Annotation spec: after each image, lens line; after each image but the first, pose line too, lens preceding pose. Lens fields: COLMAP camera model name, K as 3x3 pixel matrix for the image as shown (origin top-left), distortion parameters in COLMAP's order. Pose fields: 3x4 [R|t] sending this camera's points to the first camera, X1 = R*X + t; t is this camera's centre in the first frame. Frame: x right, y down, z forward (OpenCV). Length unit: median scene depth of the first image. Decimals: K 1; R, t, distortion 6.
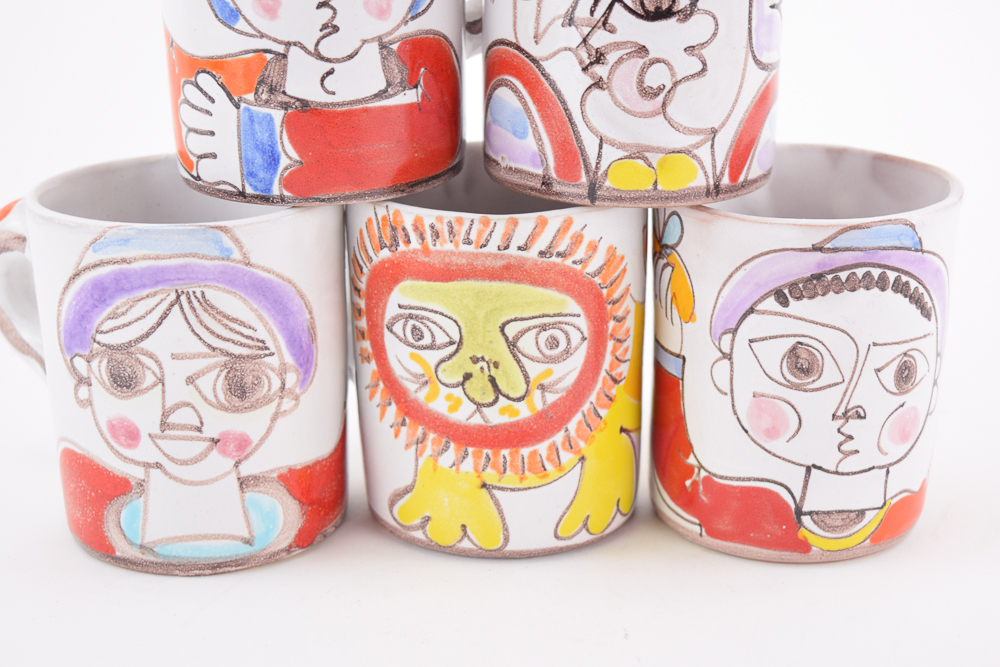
lens RADIAL K [[1749.7, 0, 505.5], [0, 1749.7, 339.5], [0, 0, 1]] dist [0.001996, 0.000000]
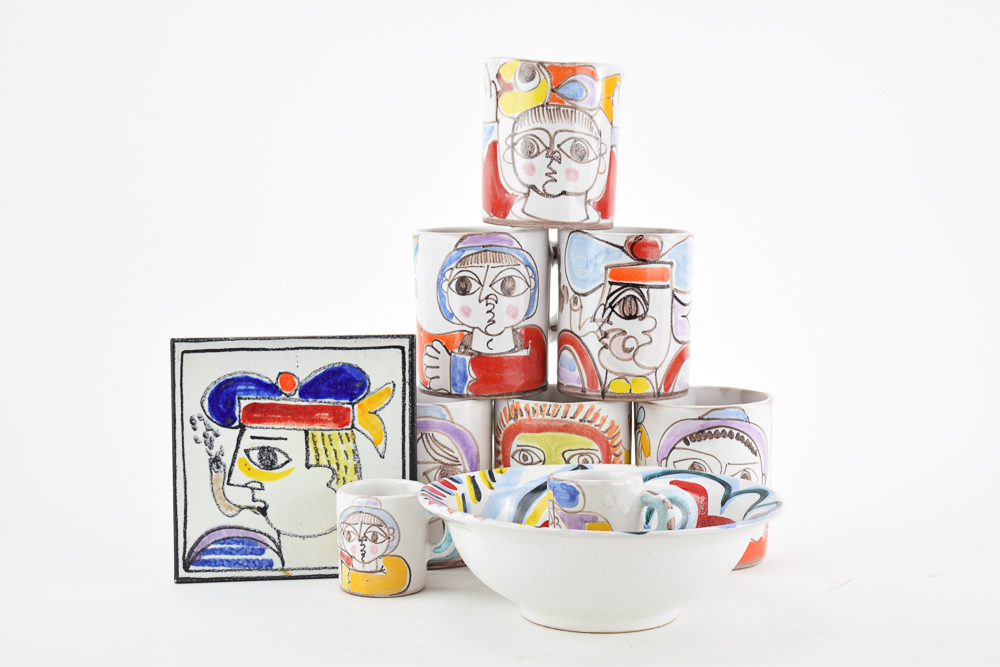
lens RADIAL K [[2007.9, 0, 500.6], [0, 2007.9, 339.7], [0, 0, 1]] dist [0.031896, 0.000000]
pose [[0.998333, 0.012726, -0.056303, 0.062264], [-0.025166, 0.973773, -0.226126, 0.441765], [0.051949, 0.227166, 0.972470, -1.569823]]
